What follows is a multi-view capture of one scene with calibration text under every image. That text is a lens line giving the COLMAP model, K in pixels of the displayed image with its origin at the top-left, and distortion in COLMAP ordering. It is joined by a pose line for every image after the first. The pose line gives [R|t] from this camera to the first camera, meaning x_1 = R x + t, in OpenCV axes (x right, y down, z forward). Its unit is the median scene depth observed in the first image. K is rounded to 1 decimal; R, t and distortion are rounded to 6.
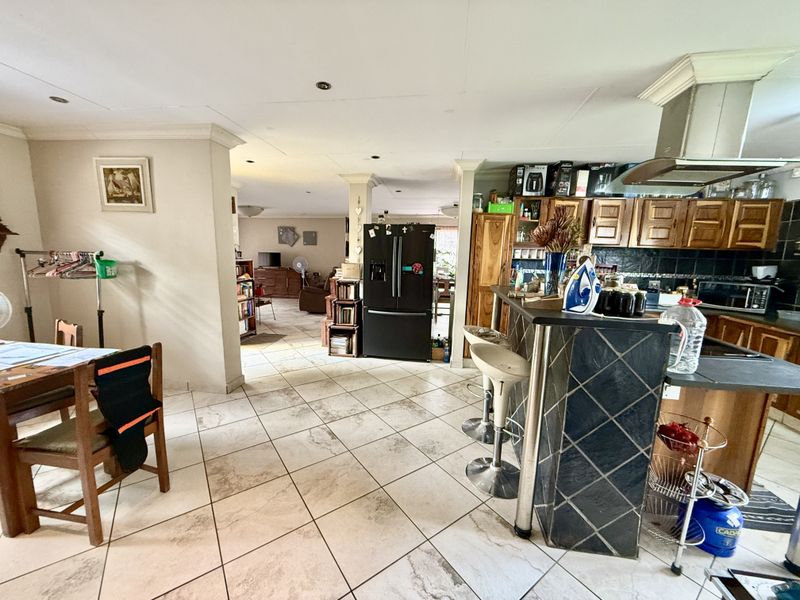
lens RADIAL K [[319.1, 0, 401.1], [0, 319.1, 304.1], [0, 0, 1]] dist [0.000054, 0.000224]
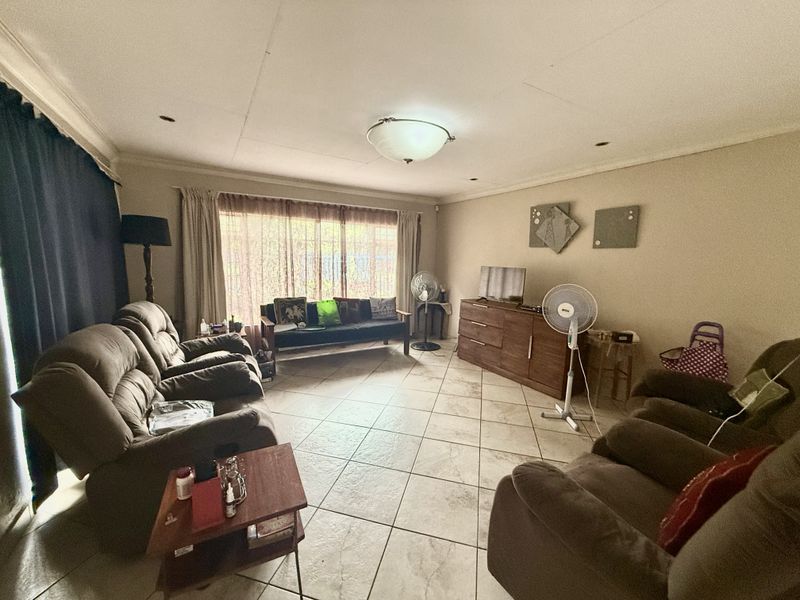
lens RADIAL K [[319.1, 0, 399.8], [0, 319.1, 297.8], [0, 0, 1]] dist [0.000054, 0.000224]
pose [[0.628304, 0.091125, -0.772613, -0.173430], [-0.126556, 0.991860, 0.014066, -0.116750], [0.767605, 0.088941, 0.634721, 0.661759]]
